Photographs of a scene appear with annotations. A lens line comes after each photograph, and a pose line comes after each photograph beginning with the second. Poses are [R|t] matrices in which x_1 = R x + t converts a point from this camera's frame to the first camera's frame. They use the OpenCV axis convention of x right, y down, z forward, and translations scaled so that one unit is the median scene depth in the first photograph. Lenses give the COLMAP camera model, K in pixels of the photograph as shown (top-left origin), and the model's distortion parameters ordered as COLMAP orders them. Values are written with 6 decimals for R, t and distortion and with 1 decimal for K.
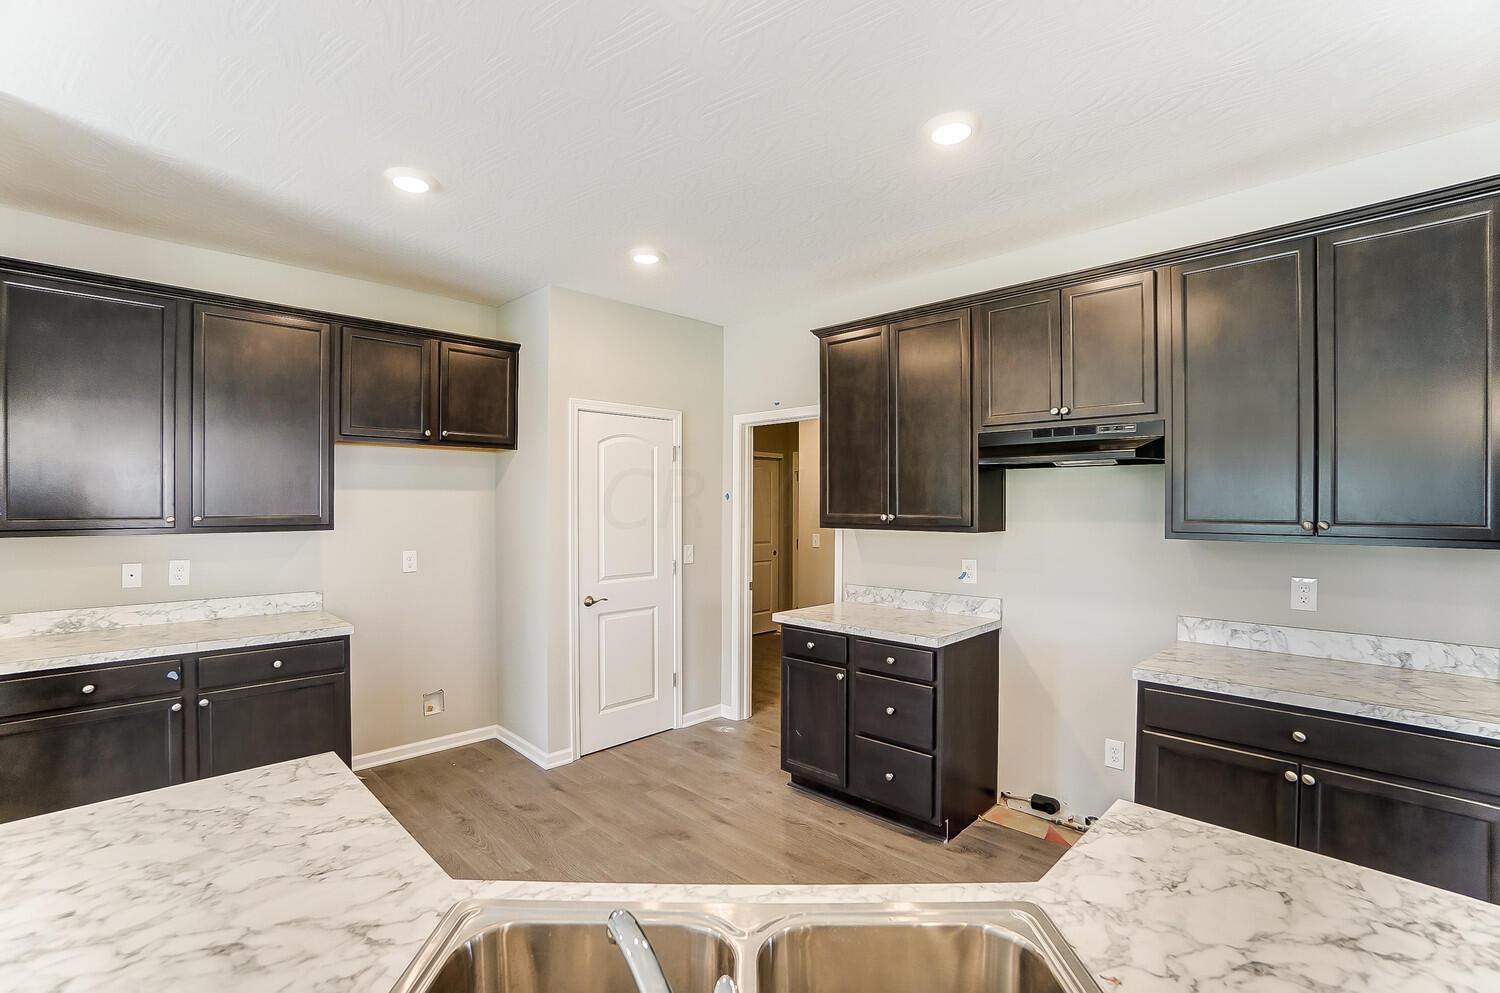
lens RADIAL K [[664.6, 0, 745.8], [0, 664.6, 488.6], [0, 0, 1]] dist [-0.030729, 0.000767]
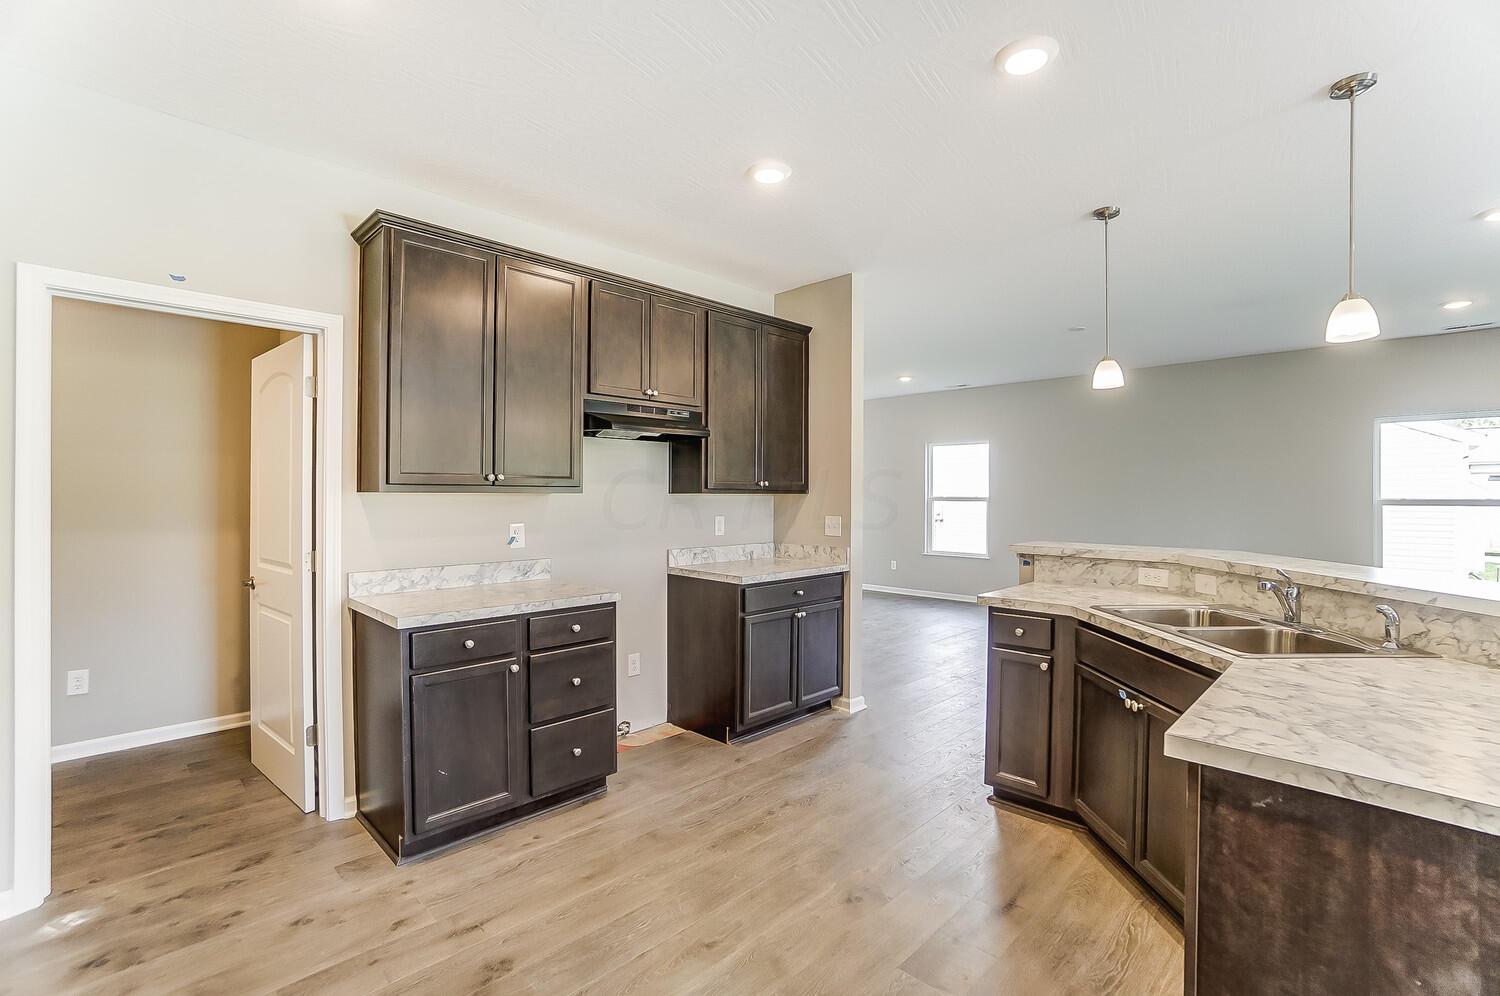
lens RADIAL K [[664.6, 0, 745.8], [0, 664.6, 490.1], [0, 0, 1]] dist [-0.030729, 0.000767]
pose [[-0.007890, 0.008900, 0.999929, -0.742293], [-0.027021, 0.999593, -0.009110, 0.069316], [-0.999604, -0.027091, -0.007646, 0.796135]]
